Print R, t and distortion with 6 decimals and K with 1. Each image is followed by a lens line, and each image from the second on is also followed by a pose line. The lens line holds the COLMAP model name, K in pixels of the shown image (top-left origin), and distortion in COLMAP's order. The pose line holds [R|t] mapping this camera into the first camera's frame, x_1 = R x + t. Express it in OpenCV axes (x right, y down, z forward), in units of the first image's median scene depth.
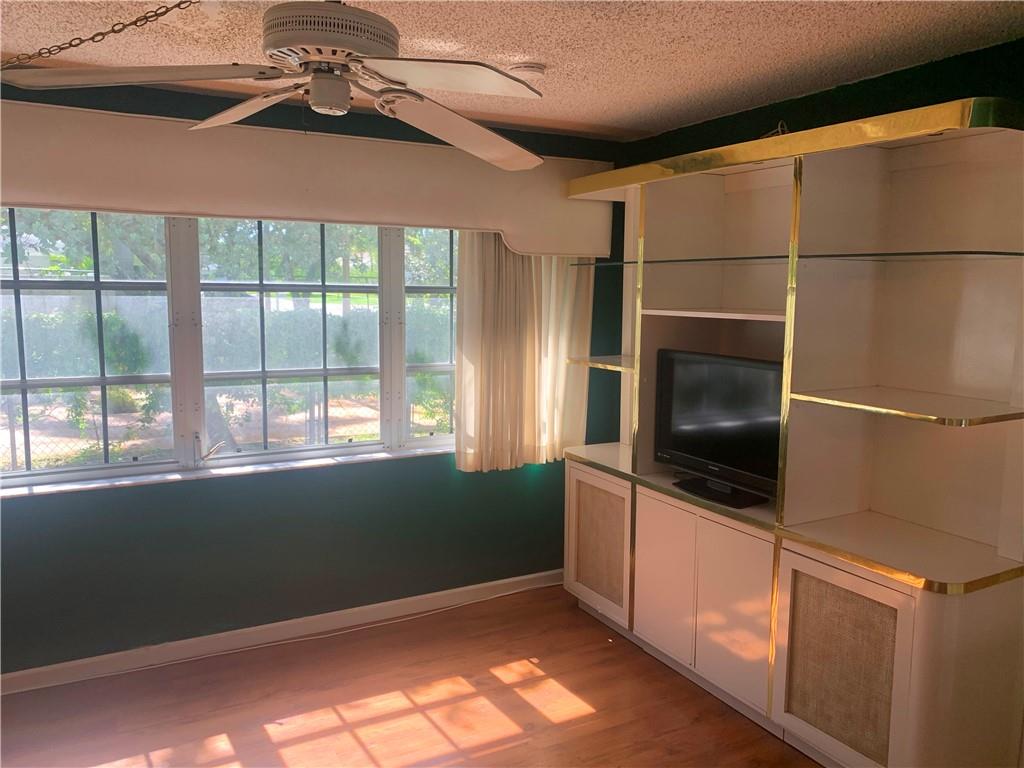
lens RADIAL K [[768.2, 0, 527.1], [0, 768.2, 387.3], [0, 0, 1]] dist [0.061225, -0.106893]
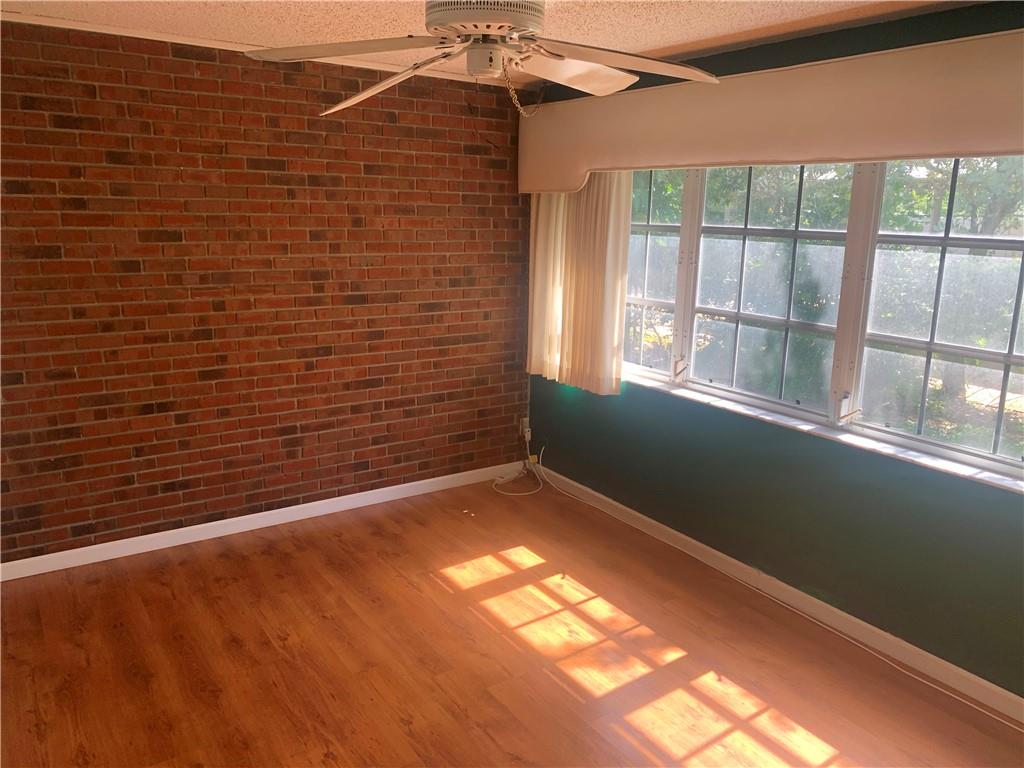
lens RADIAL K [[785.7, 0, 512.0], [0, 785.7, 384.0], [0, 0, 1]] dist [0.109315, -0.238448]
pose [[0.077986, 0.205767, -0.975489, 0.522946], [-0.153593, 0.969267, 0.192175, -0.080561], [0.985052, 0.134841, 0.107193, 0.521338]]
